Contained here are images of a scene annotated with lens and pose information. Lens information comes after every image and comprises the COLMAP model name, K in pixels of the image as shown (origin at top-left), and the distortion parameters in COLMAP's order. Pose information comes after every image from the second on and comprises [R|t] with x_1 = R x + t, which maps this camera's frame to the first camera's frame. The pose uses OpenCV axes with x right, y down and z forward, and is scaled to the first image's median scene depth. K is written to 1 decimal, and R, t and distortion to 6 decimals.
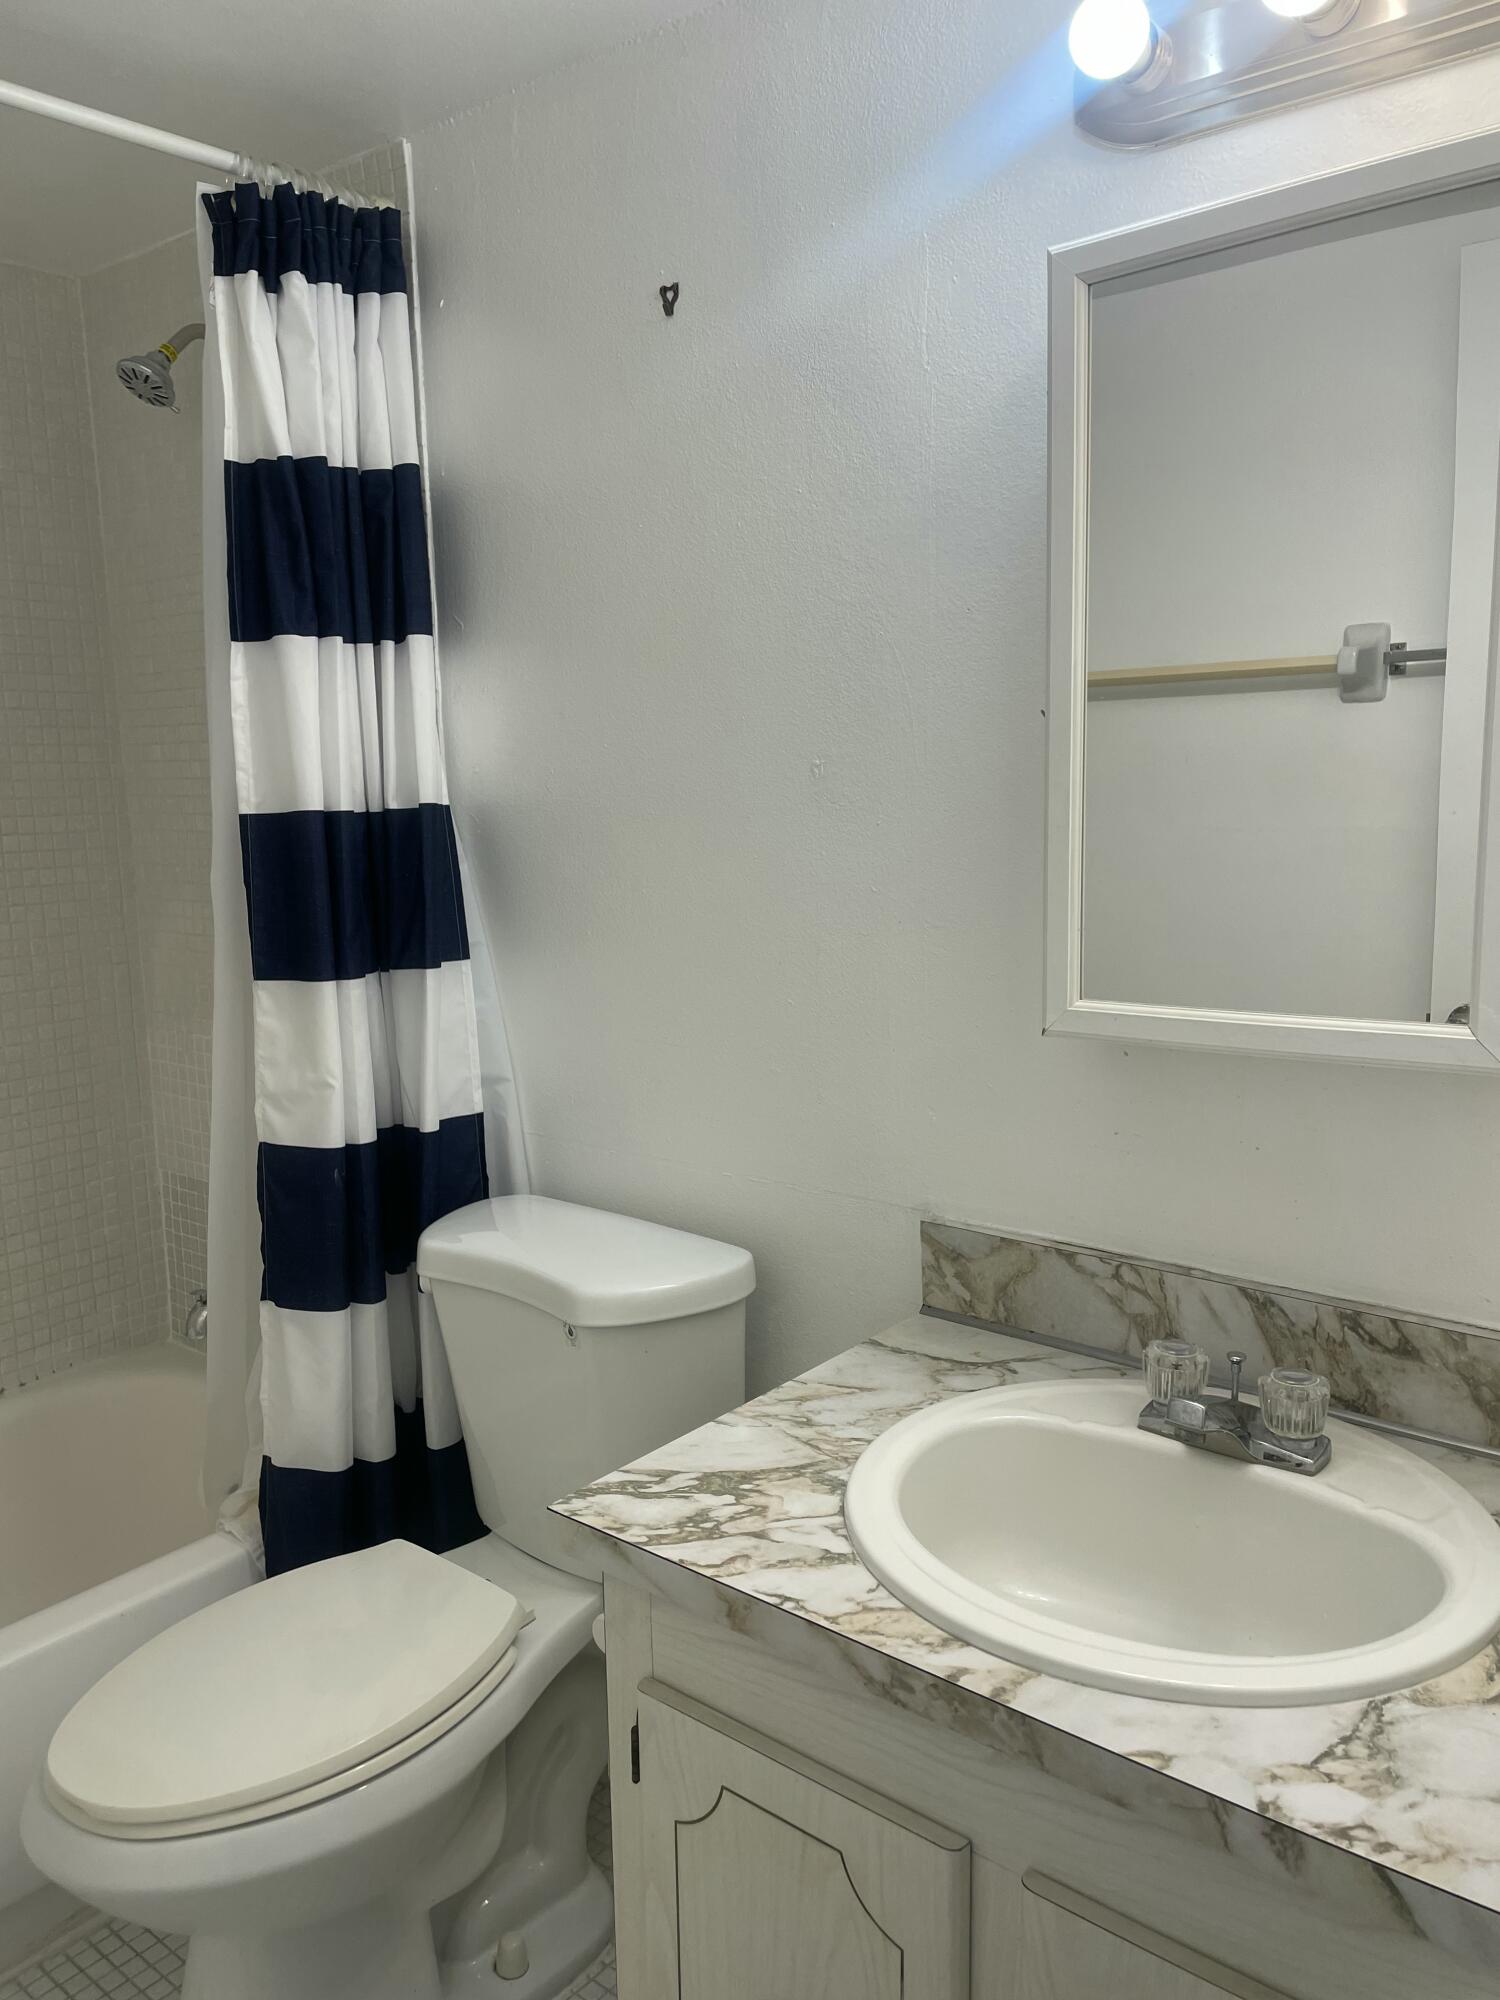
lens RADIAL K [[1517.4, 0, 727.8], [0, 1517.4, 1013.4], [0, 0, 1]] dist [0.096594, -0.130696]
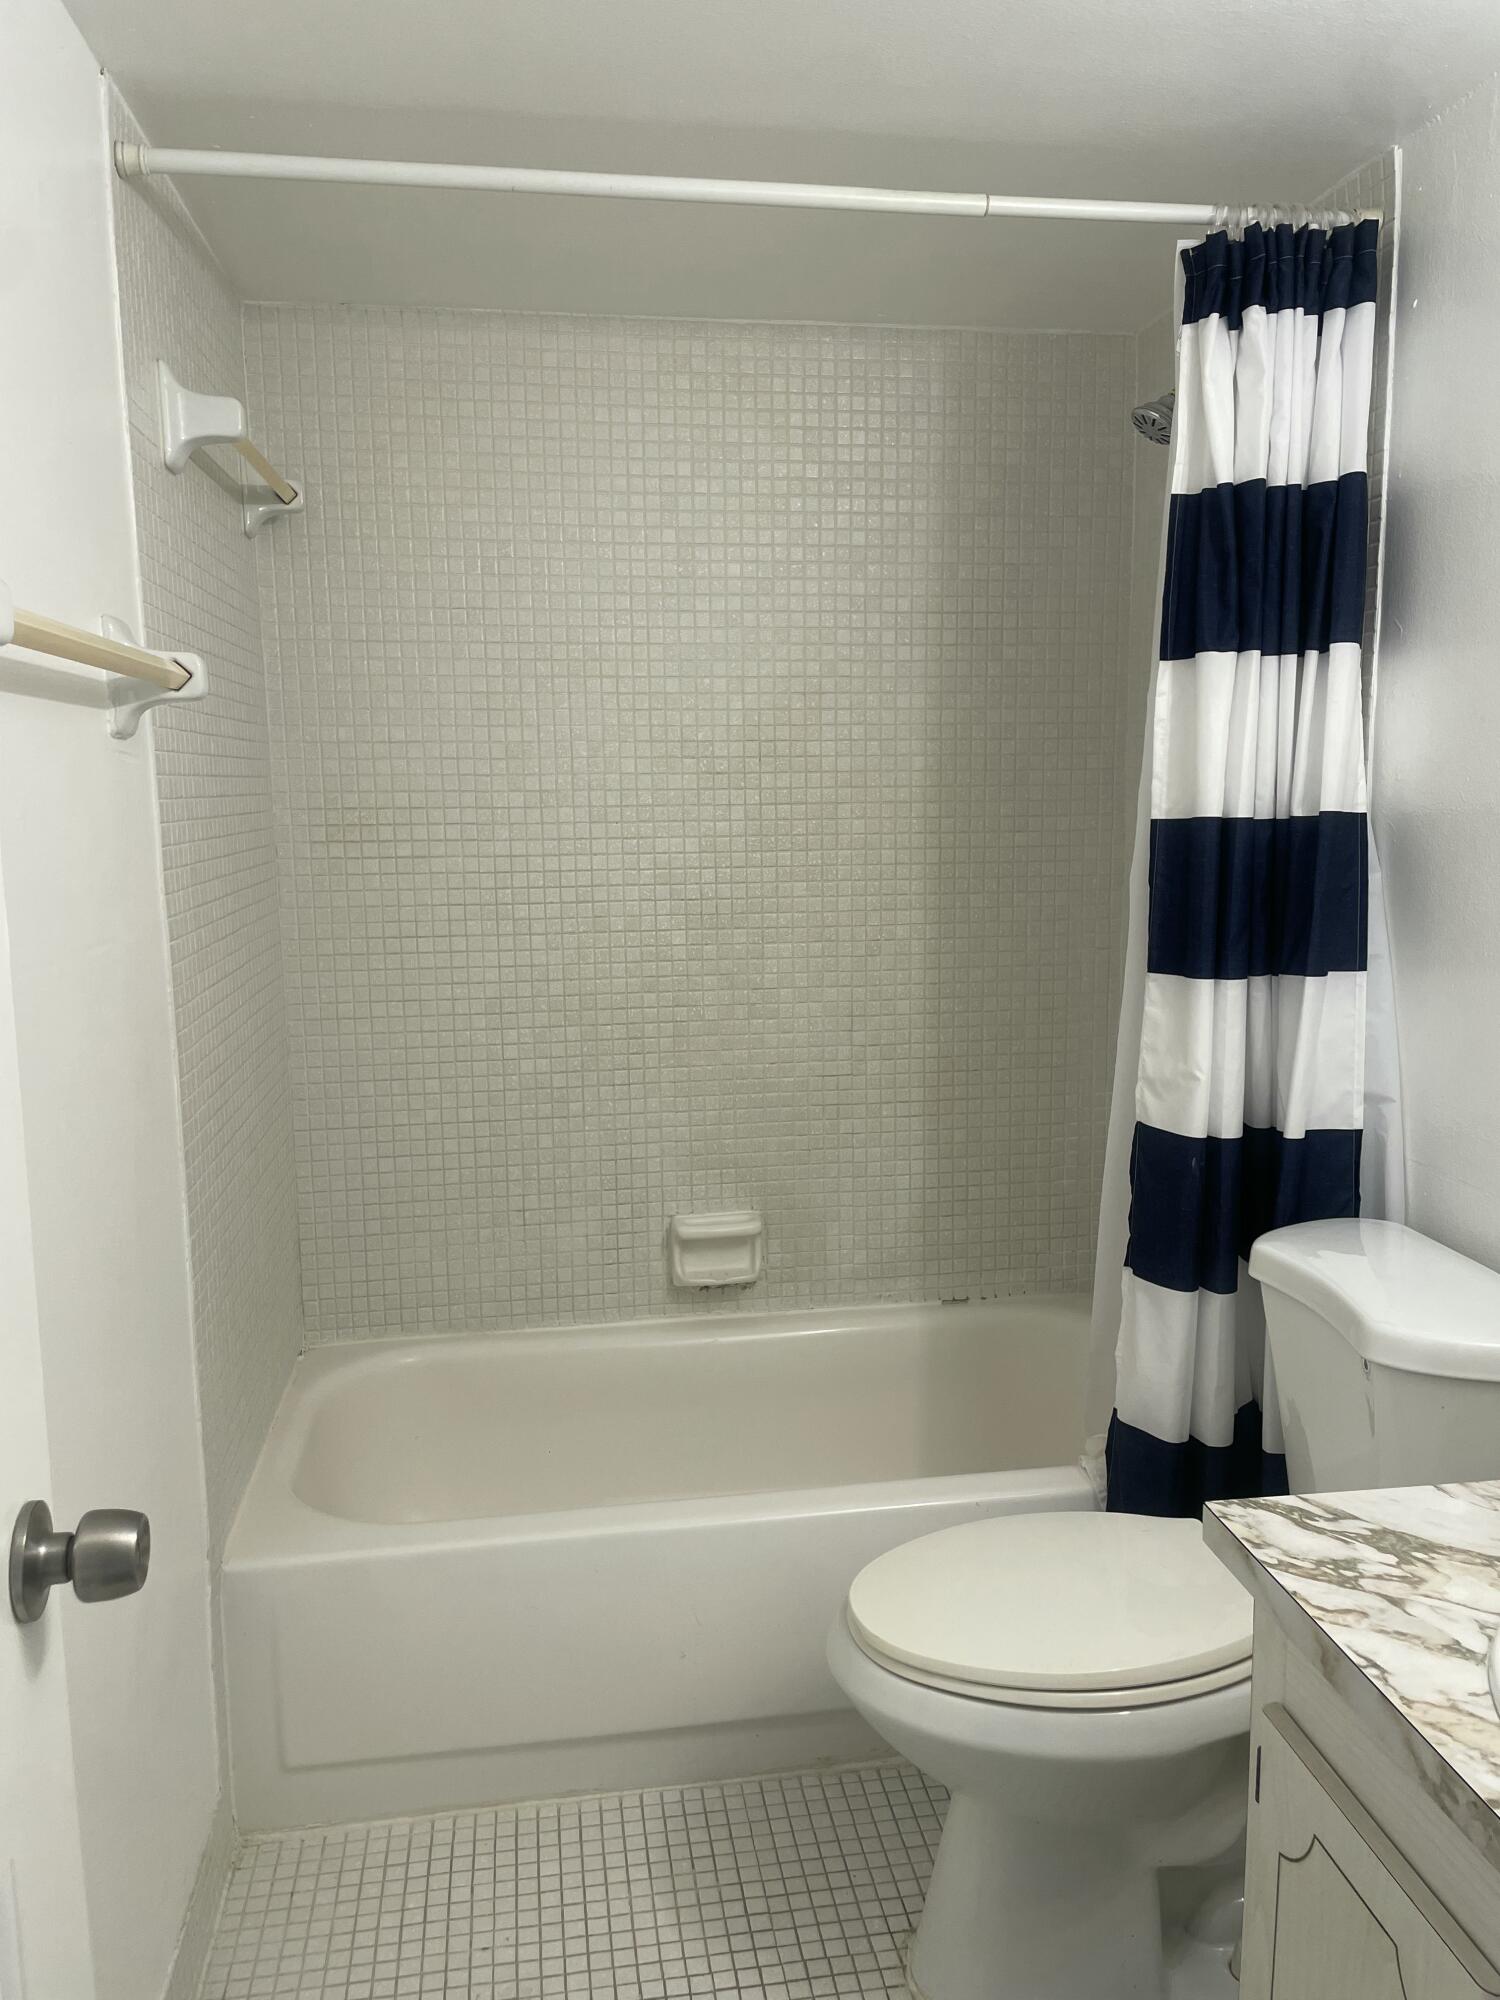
lens RADIAL K [[1503.6, 0, 750.0], [0, 1503.6, 1000.0], [0, 0, 1]] dist [0.090281, -0.111750]
pose [[0.745688, 0.106714, -0.657694, 0.191468], [-0.108863, 0.993340, 0.037746, -0.012045], [0.657341, 0.043452, 0.752339, 0.009730]]
